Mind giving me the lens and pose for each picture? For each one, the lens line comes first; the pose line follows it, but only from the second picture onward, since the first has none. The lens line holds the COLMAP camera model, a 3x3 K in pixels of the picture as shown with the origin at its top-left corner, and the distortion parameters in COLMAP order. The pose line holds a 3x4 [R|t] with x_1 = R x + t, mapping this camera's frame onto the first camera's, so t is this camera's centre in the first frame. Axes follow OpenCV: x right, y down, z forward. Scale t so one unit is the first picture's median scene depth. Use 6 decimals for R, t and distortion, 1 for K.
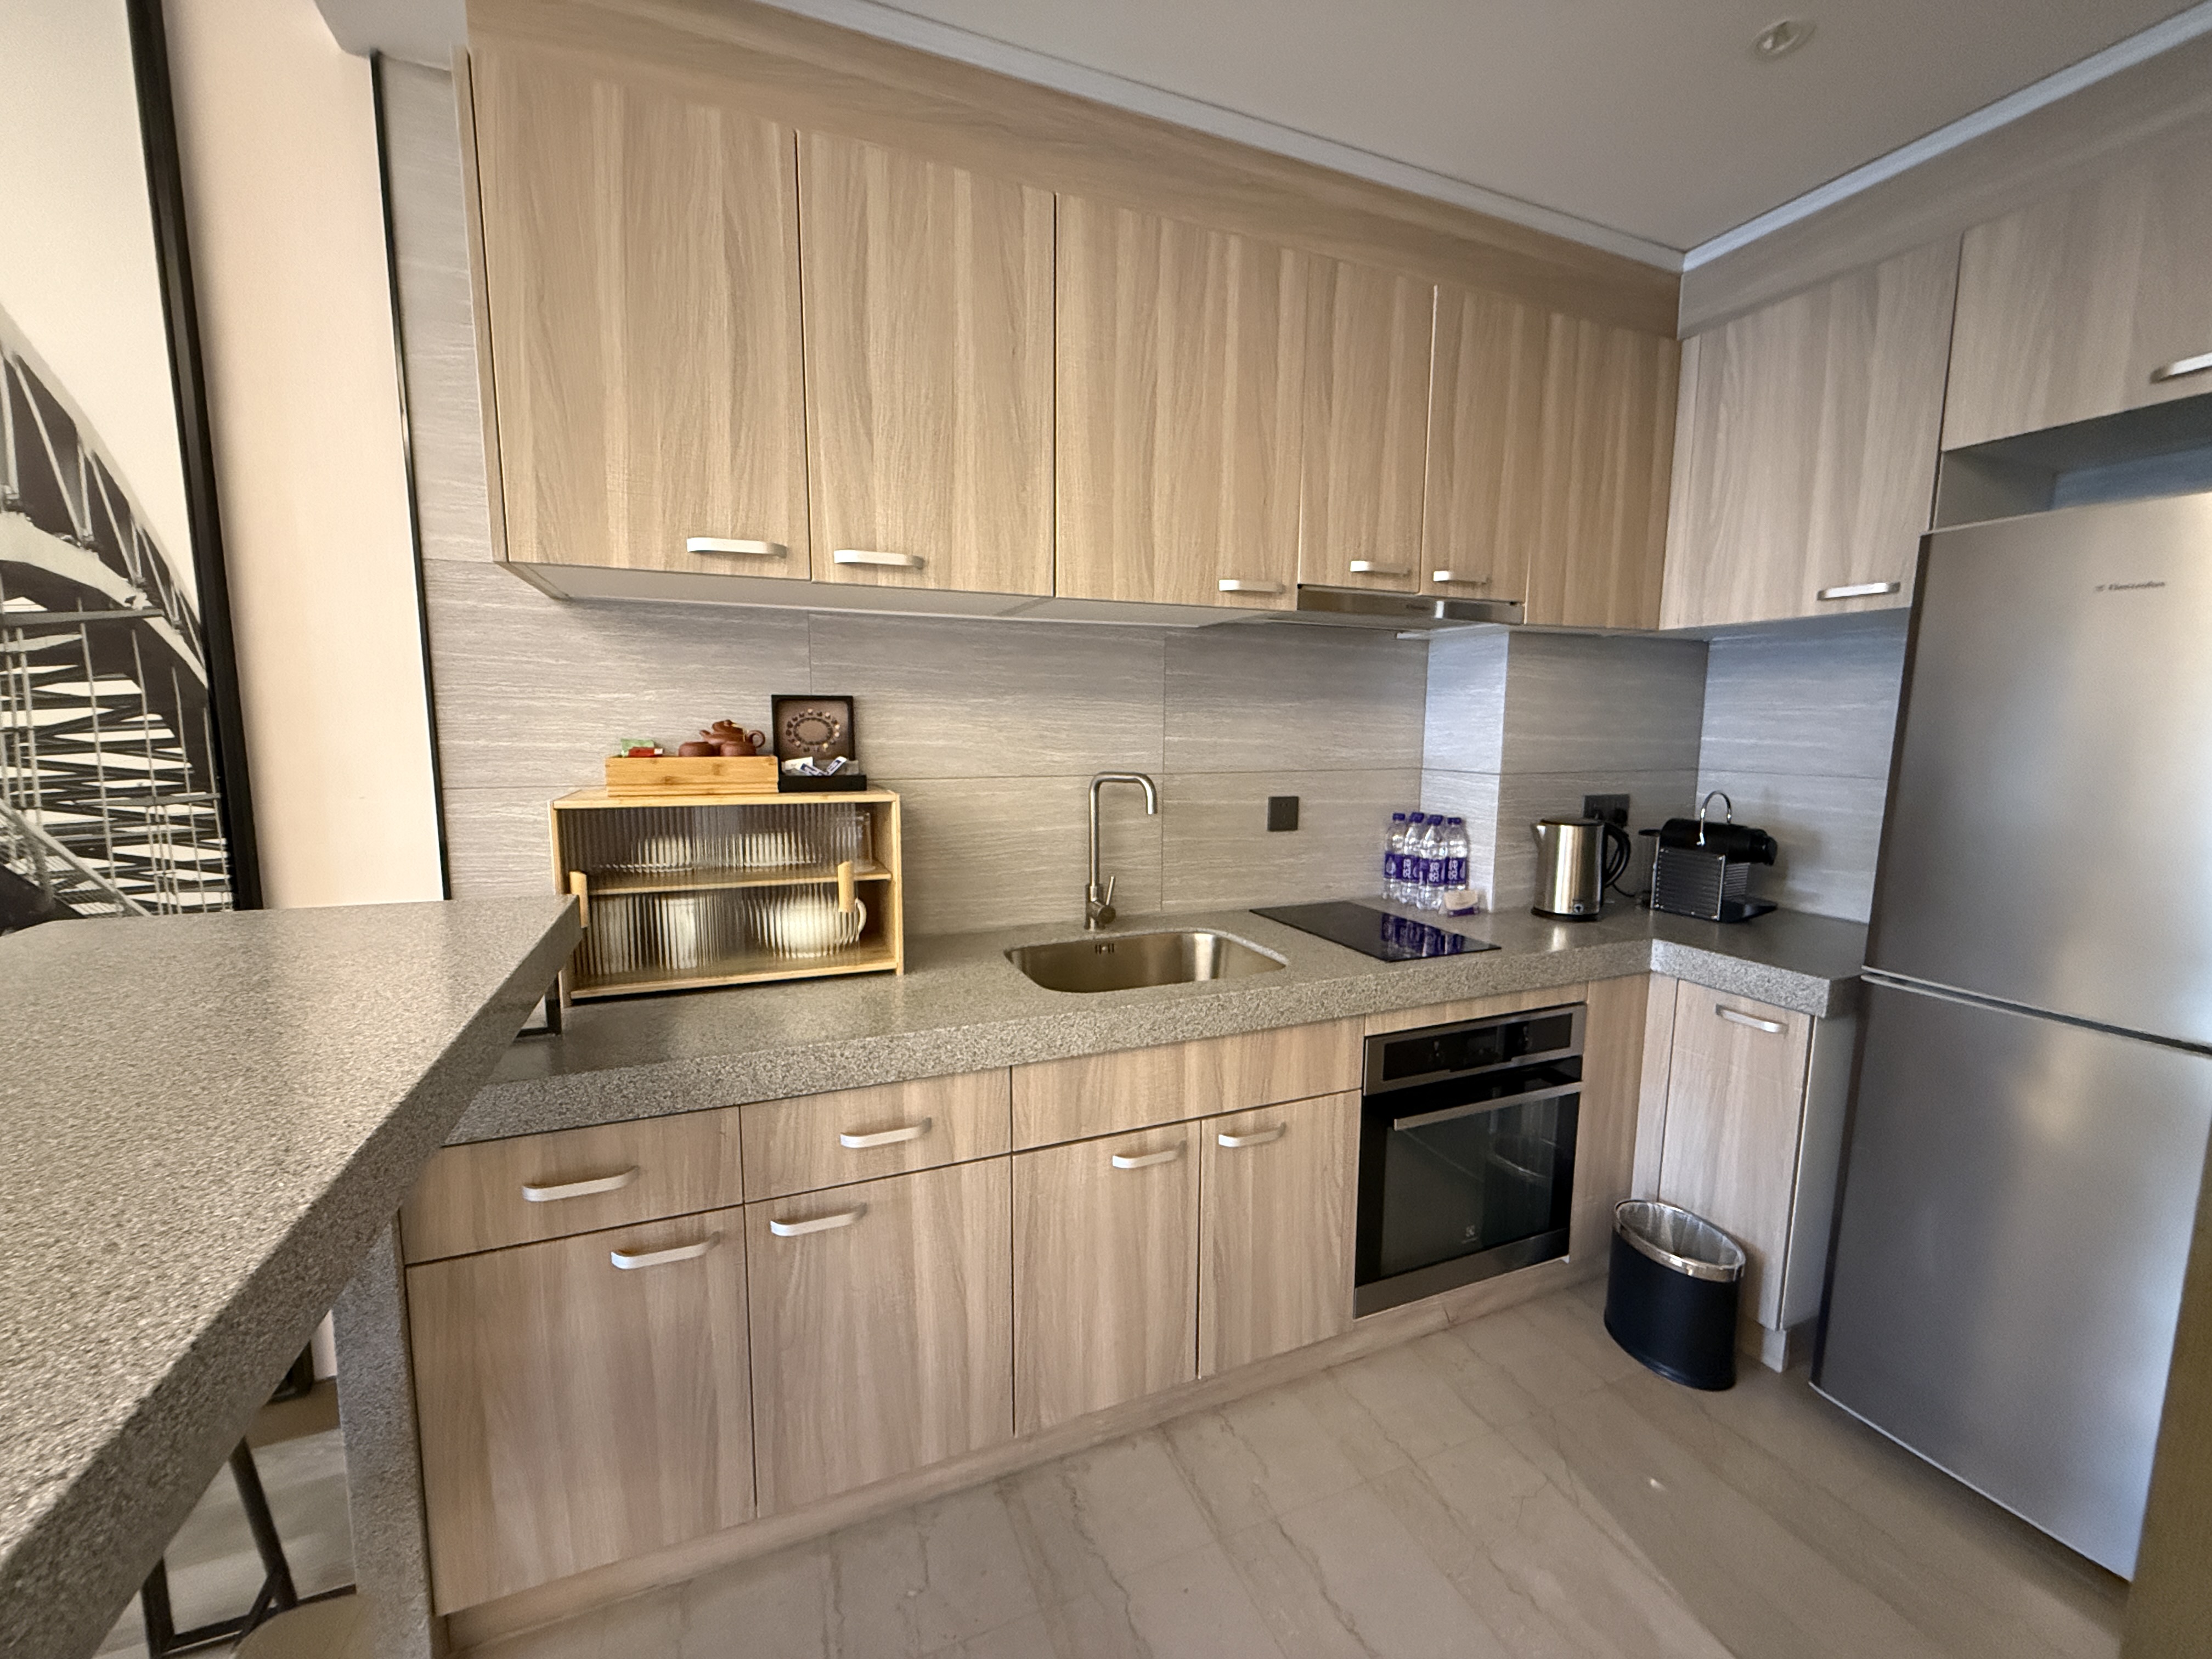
lens RADIAL K [[882.0, 0, 1106.0], [0, 882.0, 829.5], [0, 0, 1]] dist [0.000736, -0.000454]
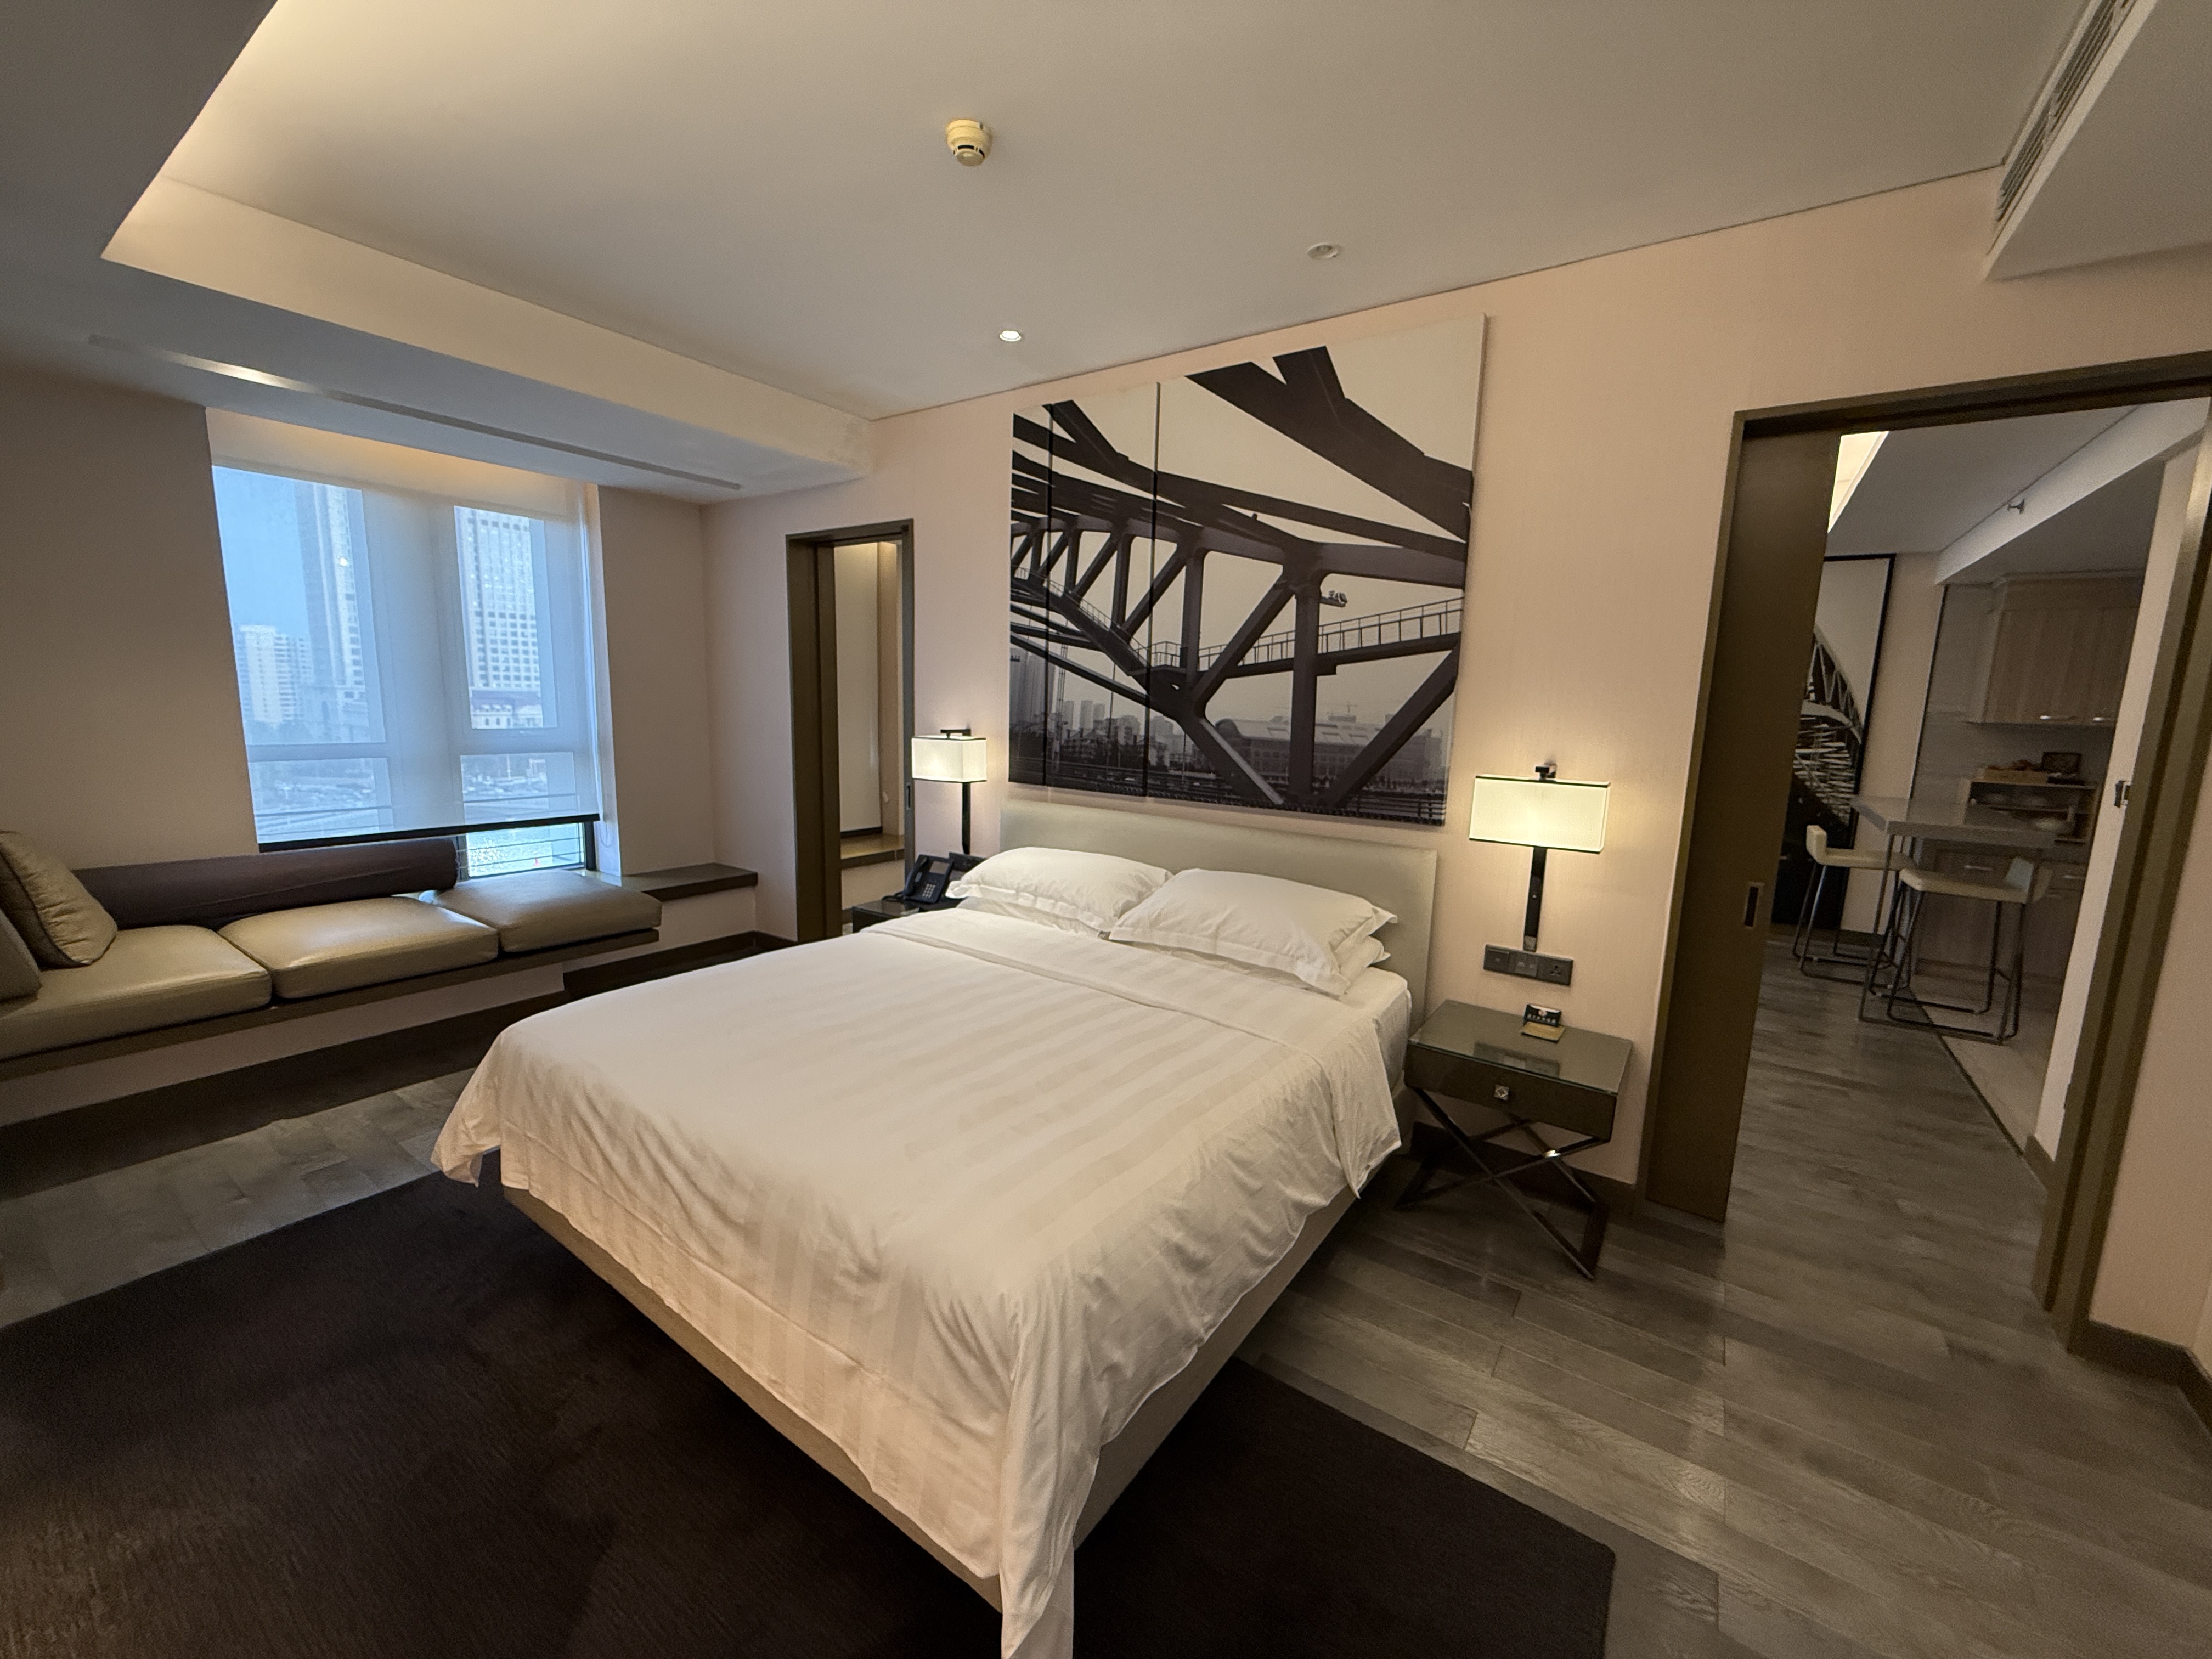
lens RADIAL K [[882.0, 0, 1106.0], [0, 882.0, 829.5], [0, 0, 1]] dist [0.000736, -0.000454]
pose [[0.536528, 0.134084, -0.833162, 0.580602], [-0.124528, 0.989068, 0.078983, 0.349830], [0.834644, 0.061375, 0.547360, -4.249810]]
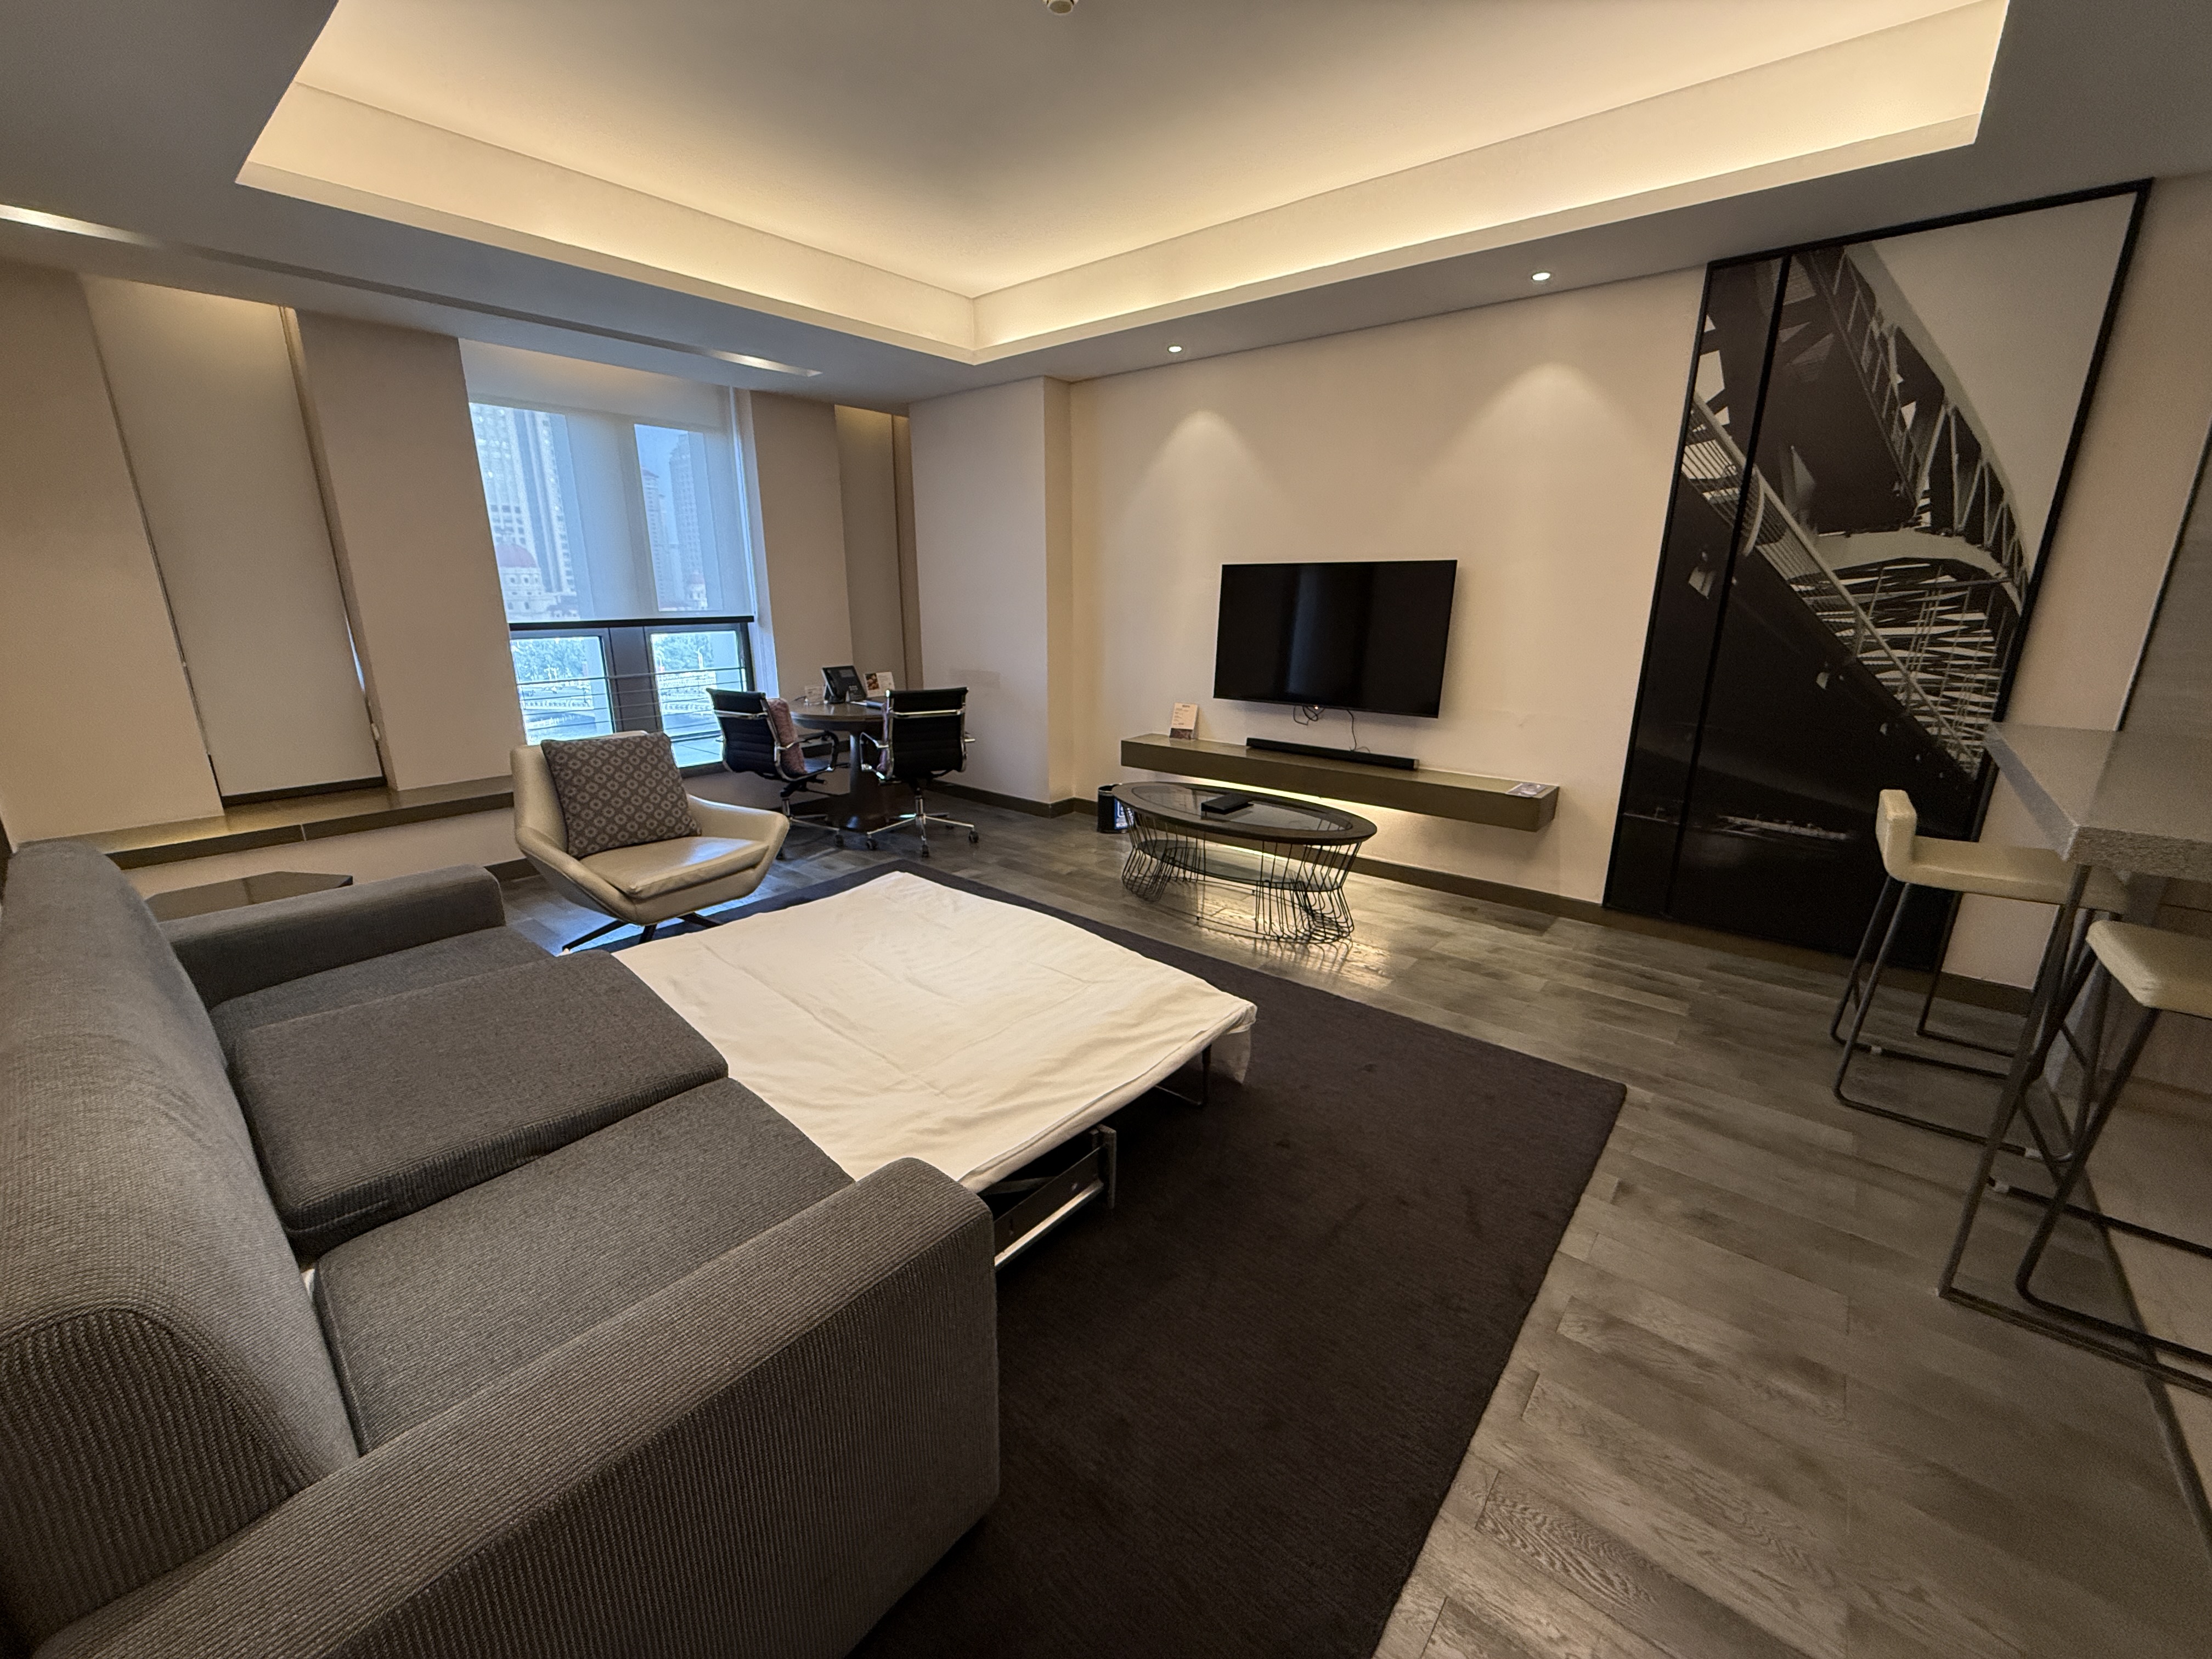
lens RADIAL K [[882.0, 0, 1106.0], [0, 882.0, 829.5], [0, 0, 1]] dist [0.000736, -0.000454]
pose [[0.464063, 0.232471, -0.854753, -0.154989], [-0.110653, 0.972603, 0.204448, 0.134887], [0.878864, -0.000296, 0.477073, -1.849087]]
